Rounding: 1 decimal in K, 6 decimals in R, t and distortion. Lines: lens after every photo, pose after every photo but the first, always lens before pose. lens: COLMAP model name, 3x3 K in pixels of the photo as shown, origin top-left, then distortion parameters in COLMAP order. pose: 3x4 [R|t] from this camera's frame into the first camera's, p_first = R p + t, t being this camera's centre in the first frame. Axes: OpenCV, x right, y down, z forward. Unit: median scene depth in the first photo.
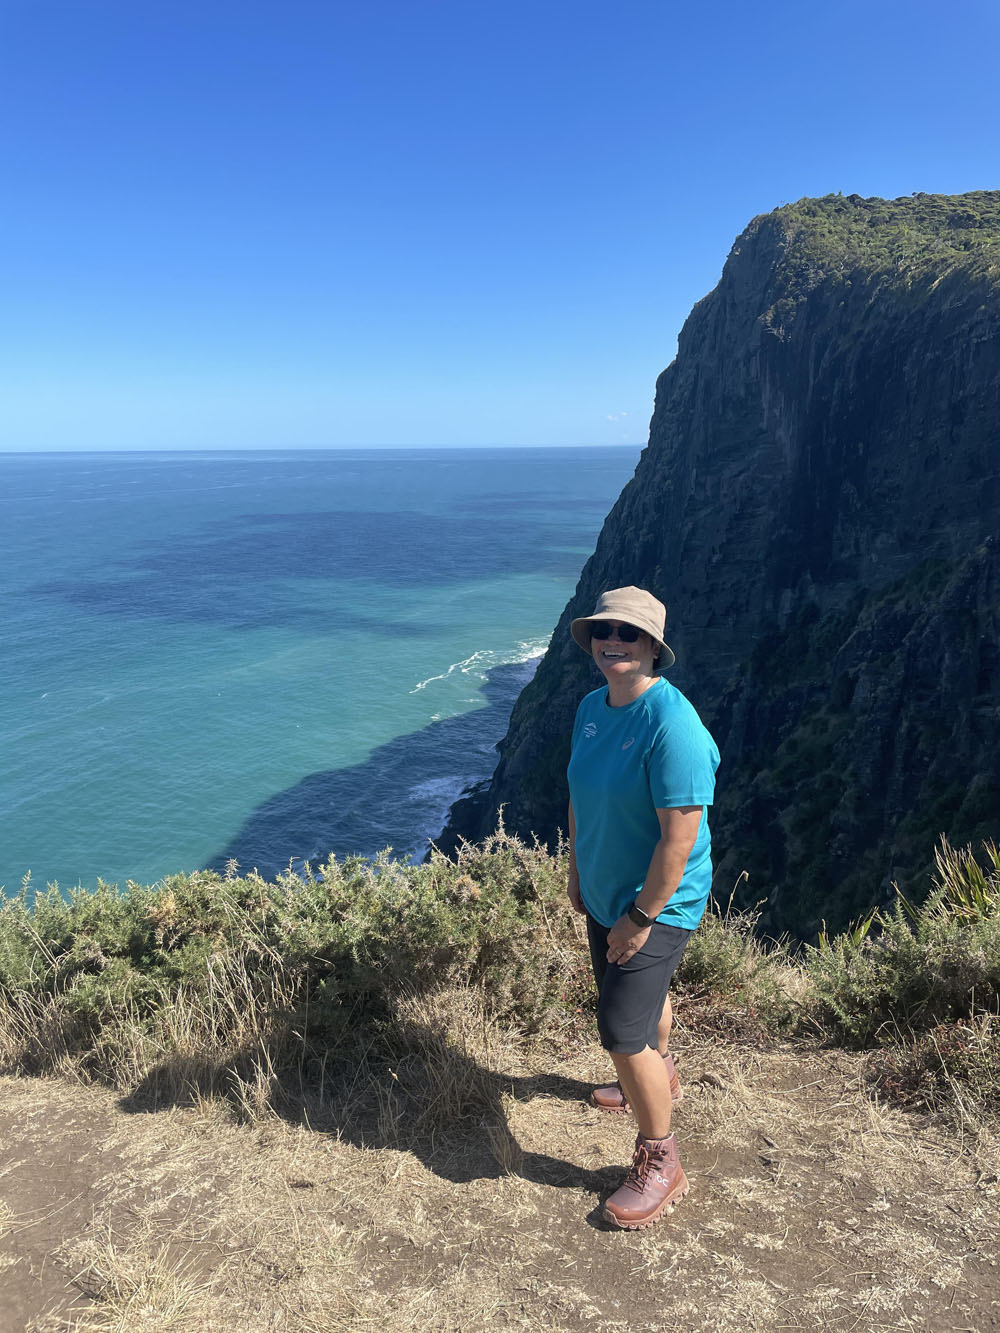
lens RADIAL K [[1016.5, 0, 501.9], [0, 1016.5, 659.1], [0, 0, 1]] dist [0.081579, -0.122134]
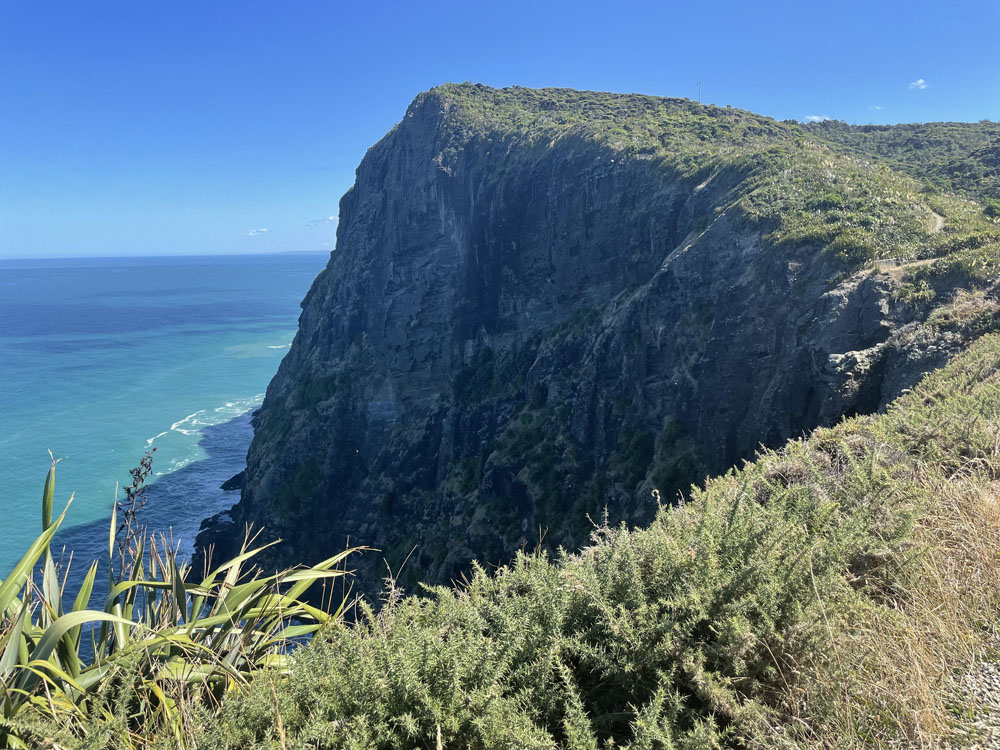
lens RADIAL K [[762.6, 0, 509.1], [0, 762.6, 369.1], [0, 0, 1]] dist [0.081579, -0.122134]
pose [[0.913292, -0.069181, 0.401386, -0.265986], [0.092026, 0.995035, -0.037891, 0.049034], [-0.396772, 0.071544, 0.915125, -0.087179]]
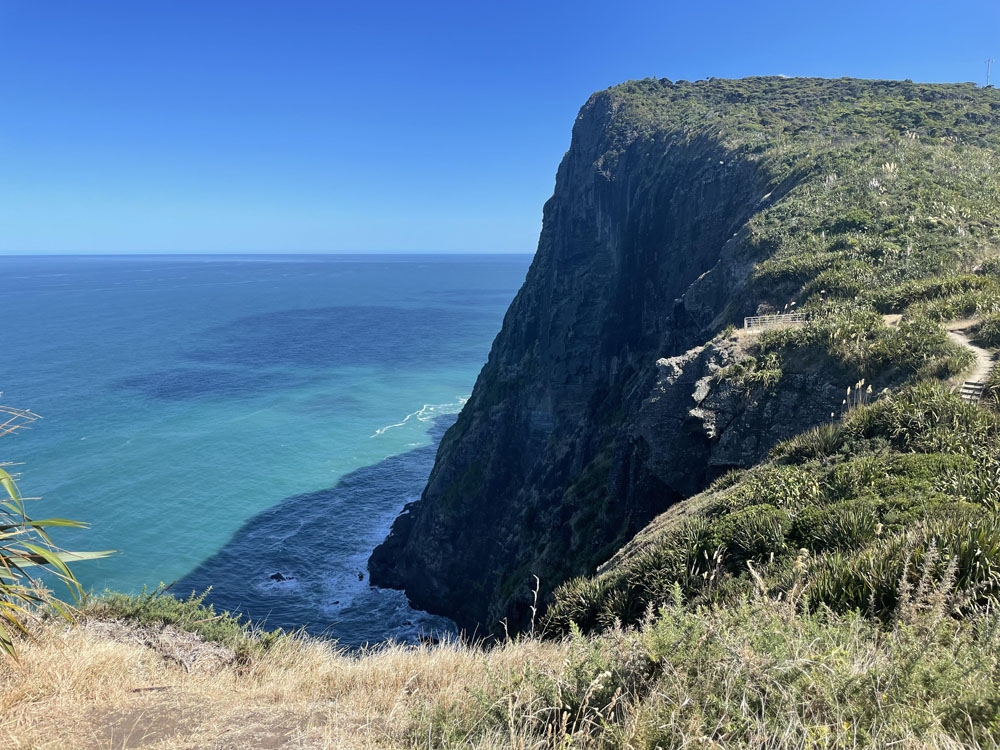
lens RADIAL K [[762.6, 0, 495.0], [0, 762.6, 367.2], [0, 0, 1]] dist [0.081579, -0.122134]
pose [[0.999290, 0.001437, 0.037636, 0.176656], [0.000712, 0.998373, -0.057020, 0.011848], [-0.037657, 0.057007, 0.997663, -0.058041]]
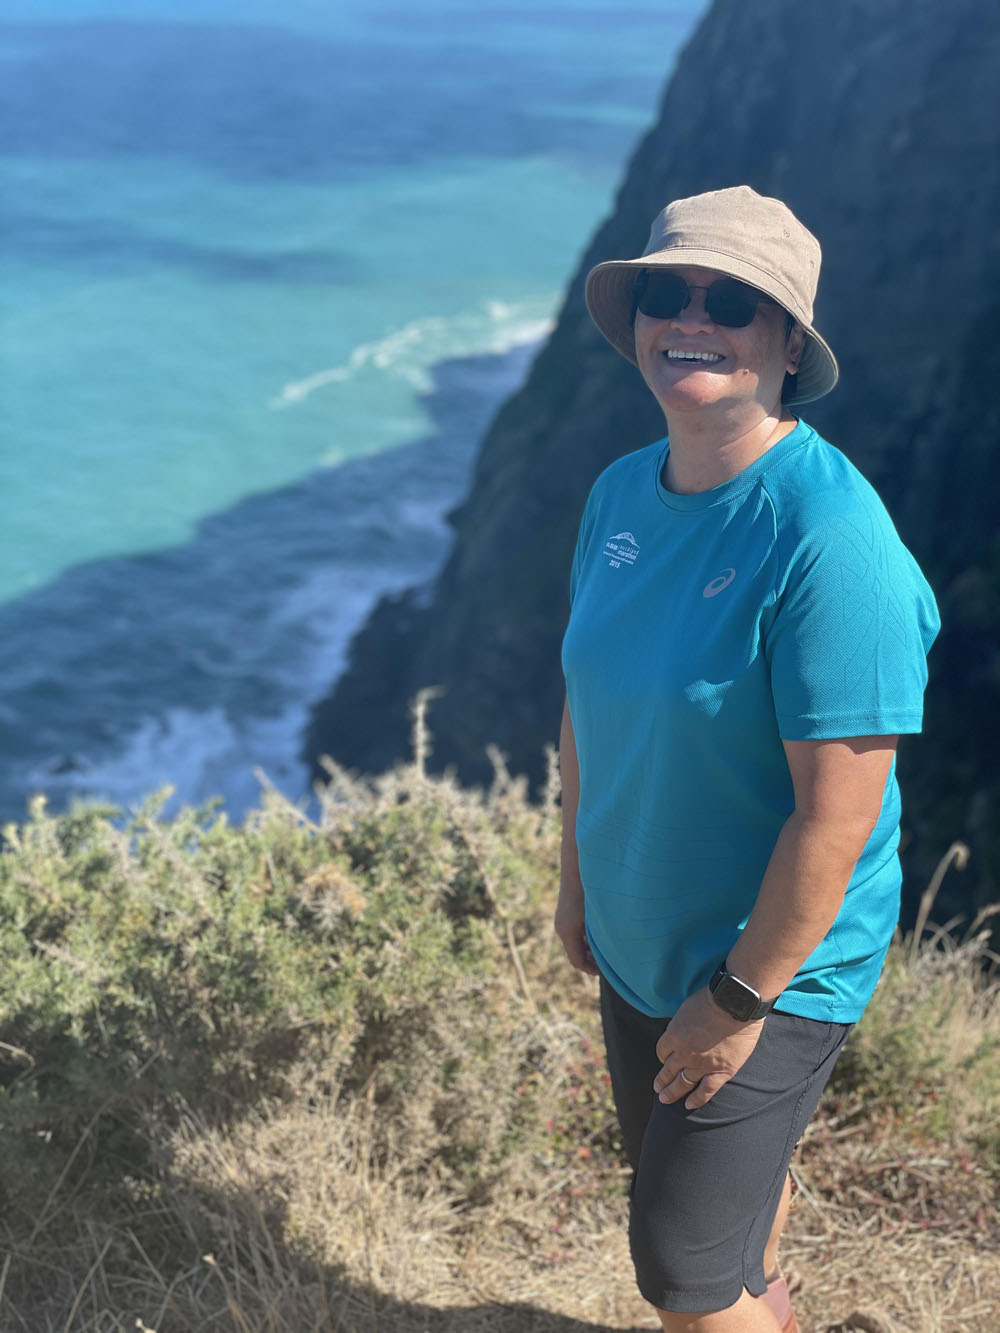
lens RADIAL K [[2017.5, 0, 509.0], [0, 2017.5, 662.4], [0, 0, 1]] dist [0.064828, 0.000000]
pose [[0.999515, 0.016099, 0.026658, 0.000530], [-0.020070, 0.987527, 0.156163, -0.000342], [-0.023811, -0.156622, 0.987372, 0.005271]]
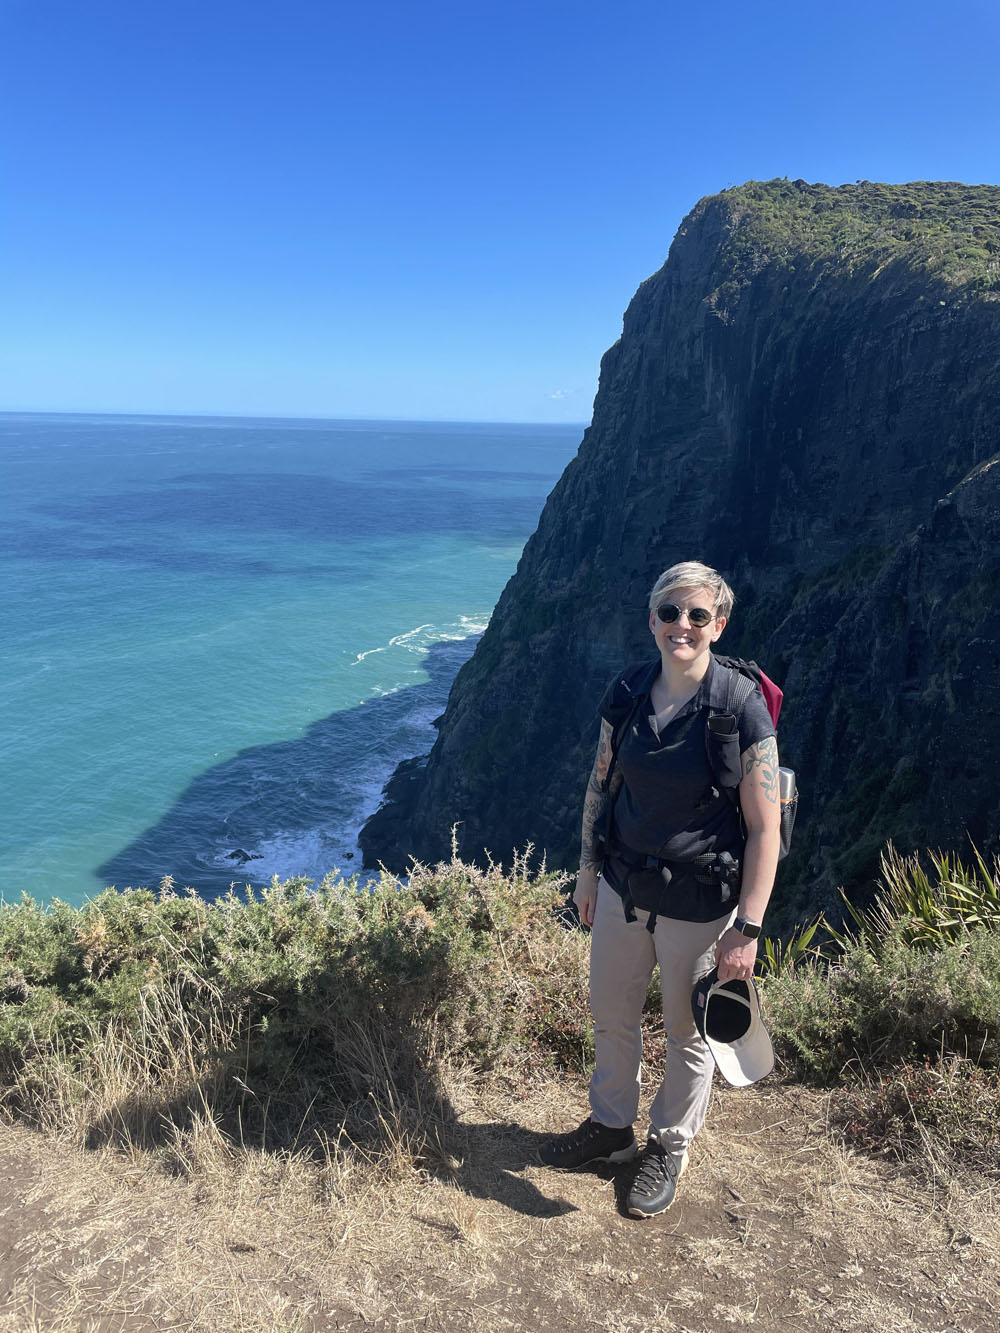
lens RADIAL K [[1016.5, 0, 500.3], [0, 1016.5, 661.8], [0, 0, 1]] dist [0.081579, -0.122134]
pose [[0.998177, 0.016992, 0.057912, -0.000644], [-0.018482, 0.999509, 0.025294, -0.001348], [-0.057454, -0.026318, 0.998001, 0.001823]]
